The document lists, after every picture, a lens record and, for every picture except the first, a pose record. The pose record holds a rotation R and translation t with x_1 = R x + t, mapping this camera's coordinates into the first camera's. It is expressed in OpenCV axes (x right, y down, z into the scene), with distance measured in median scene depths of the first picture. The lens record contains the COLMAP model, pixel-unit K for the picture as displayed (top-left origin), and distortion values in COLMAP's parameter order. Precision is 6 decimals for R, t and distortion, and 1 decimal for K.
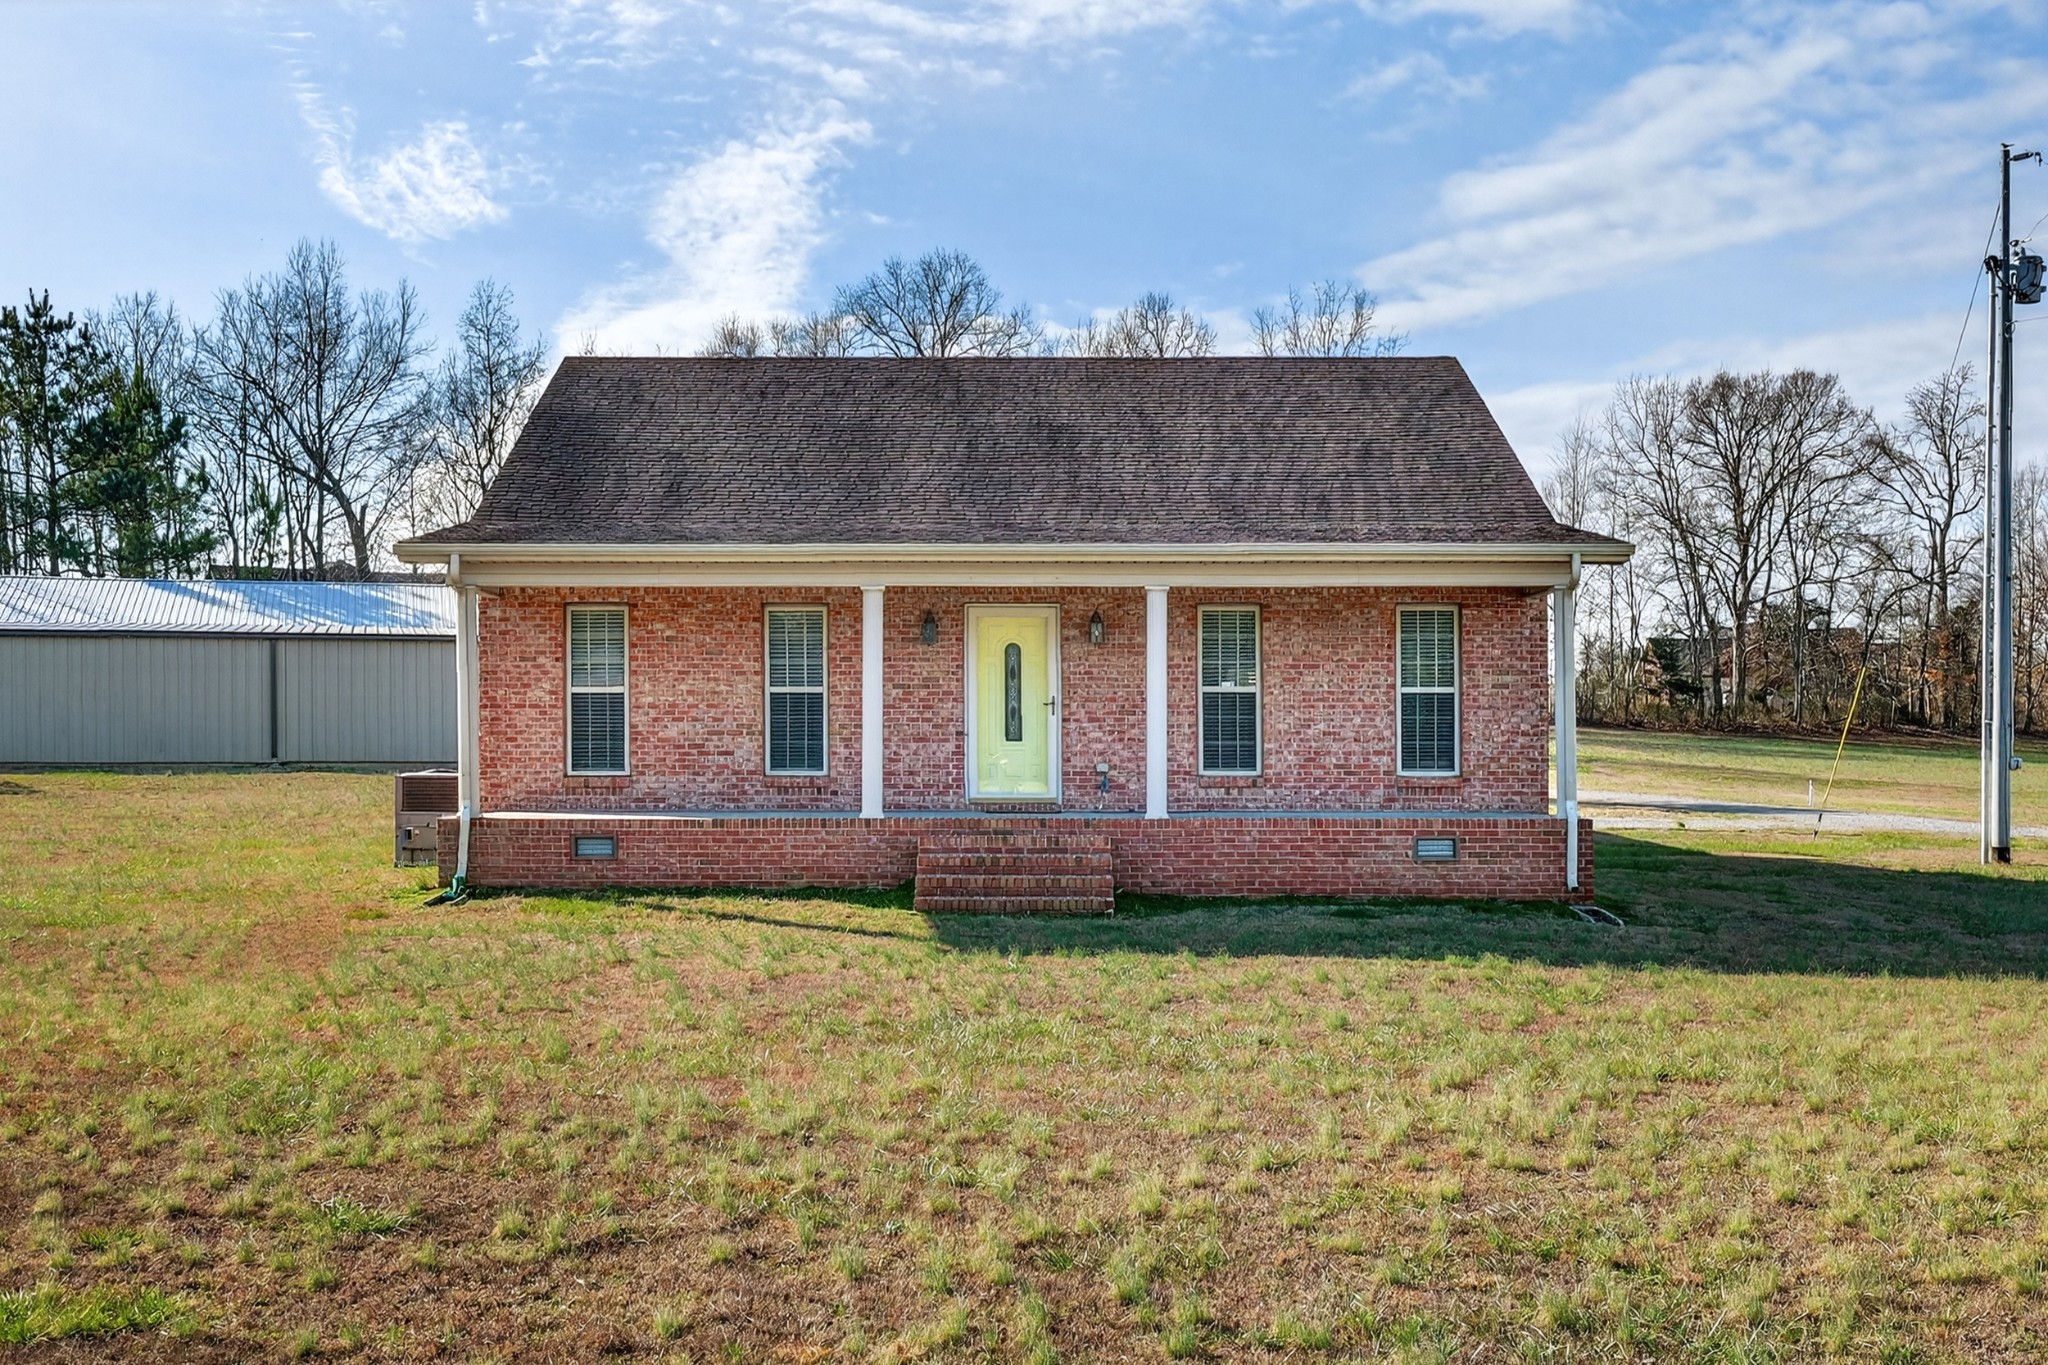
lens RADIAL K [[2172.5, 0, 1049.4], [0, 2172.5, 732.6], [0, 0, 1]] dist [0.006205, 0.025190]
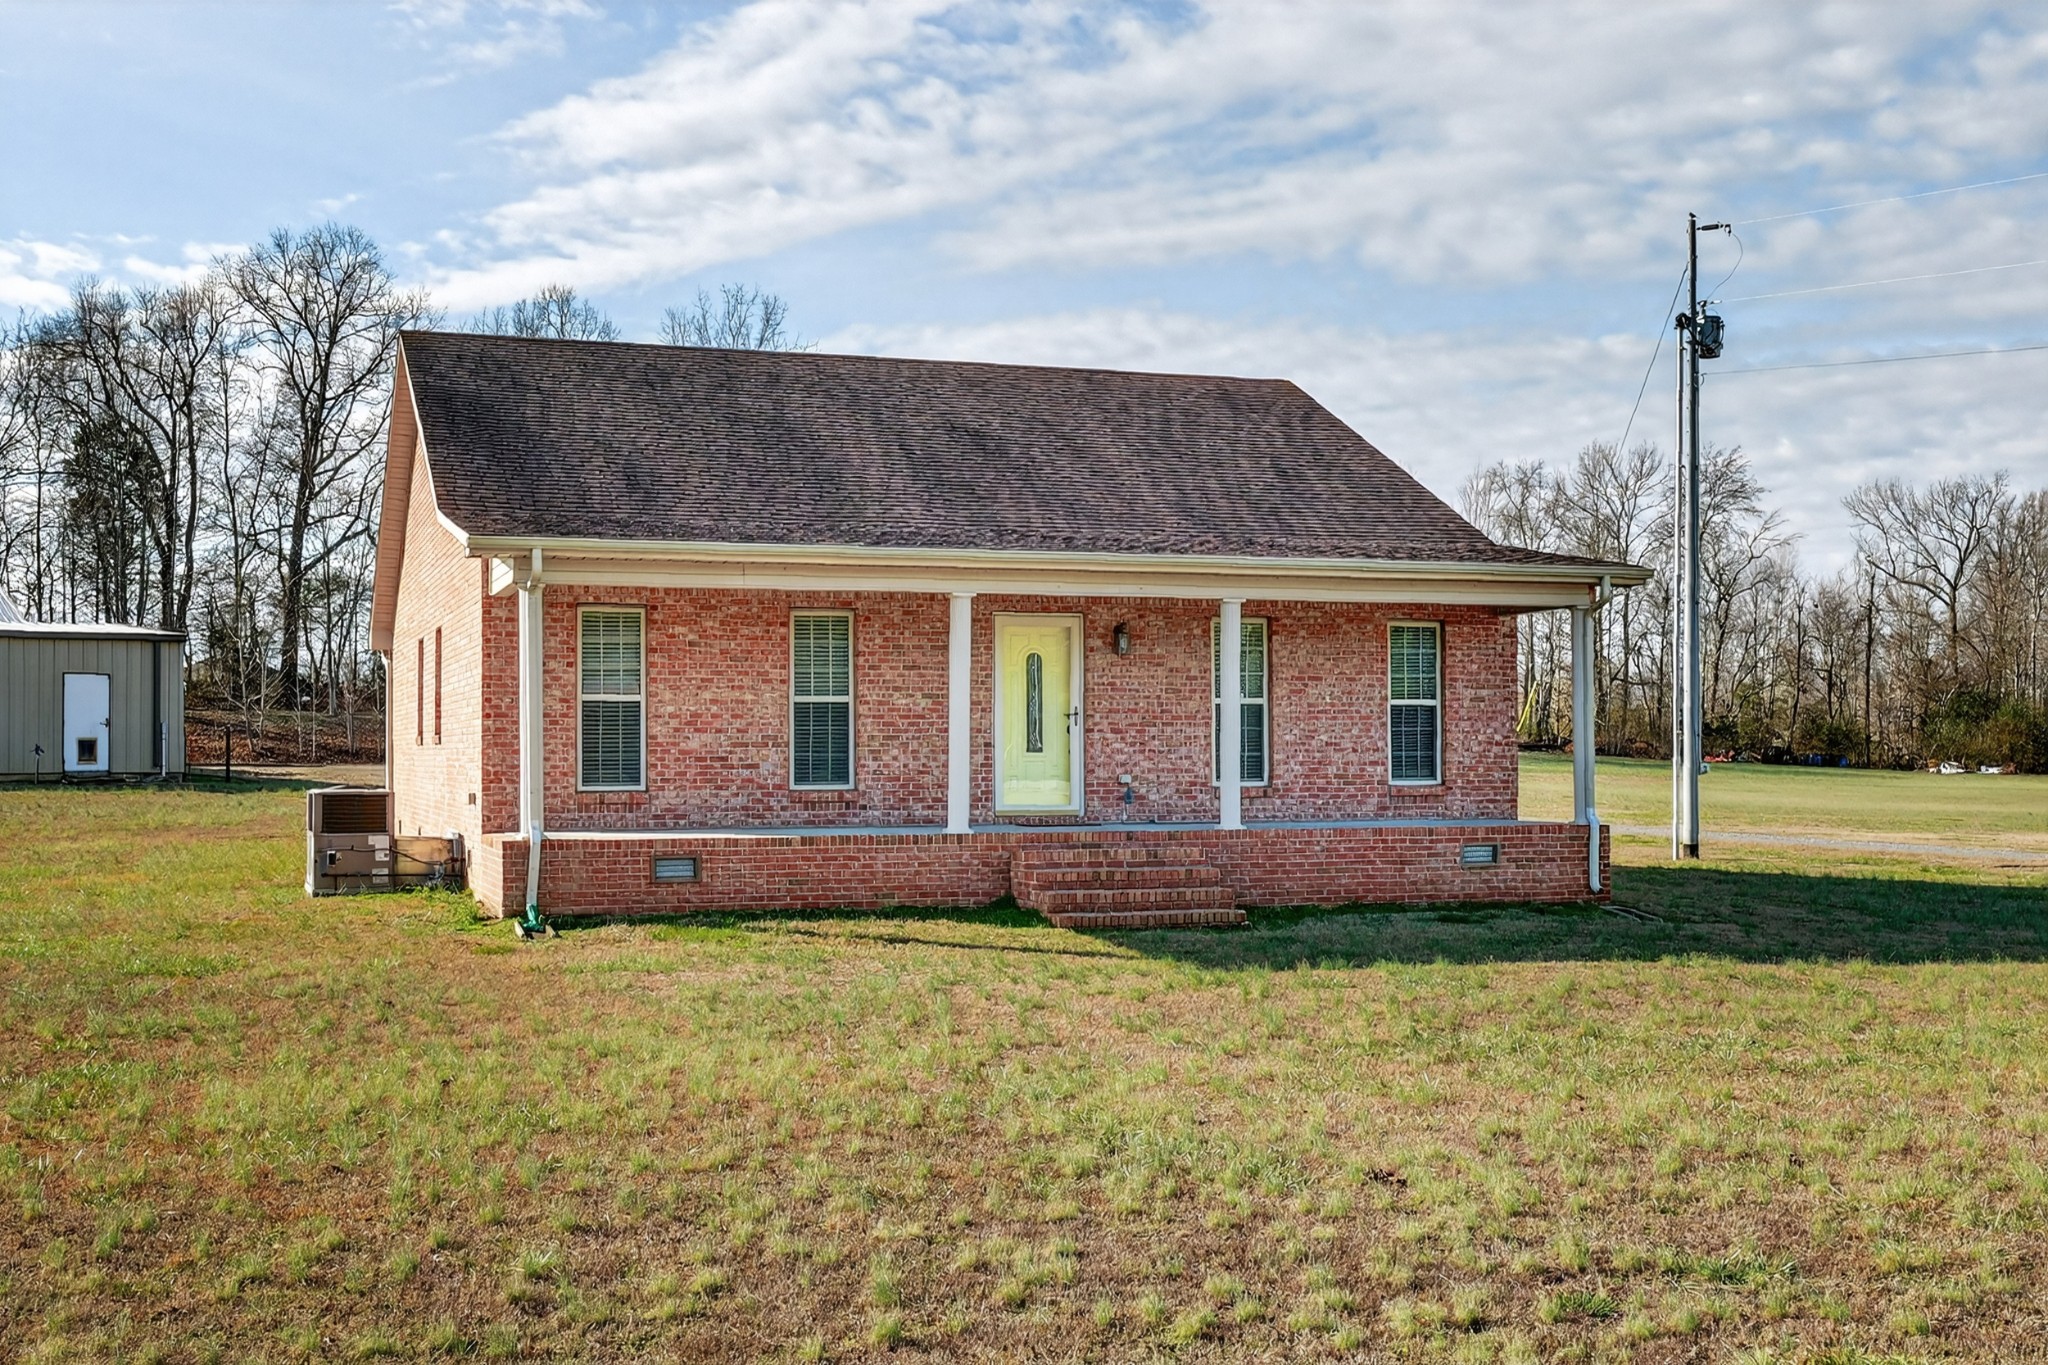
lens RADIAL K [[2172.5, 0, 1049.4], [0, 2172.5, 732.6], [0, 0, 1]] dist [0.006205, 0.025190]
pose [[0.948182, 0.000398, 0.317729, -0.324726], [0.000208, 0.999998, -0.001873, -0.003263], [-0.317729, 0.001842, 0.948180, 0.068135]]
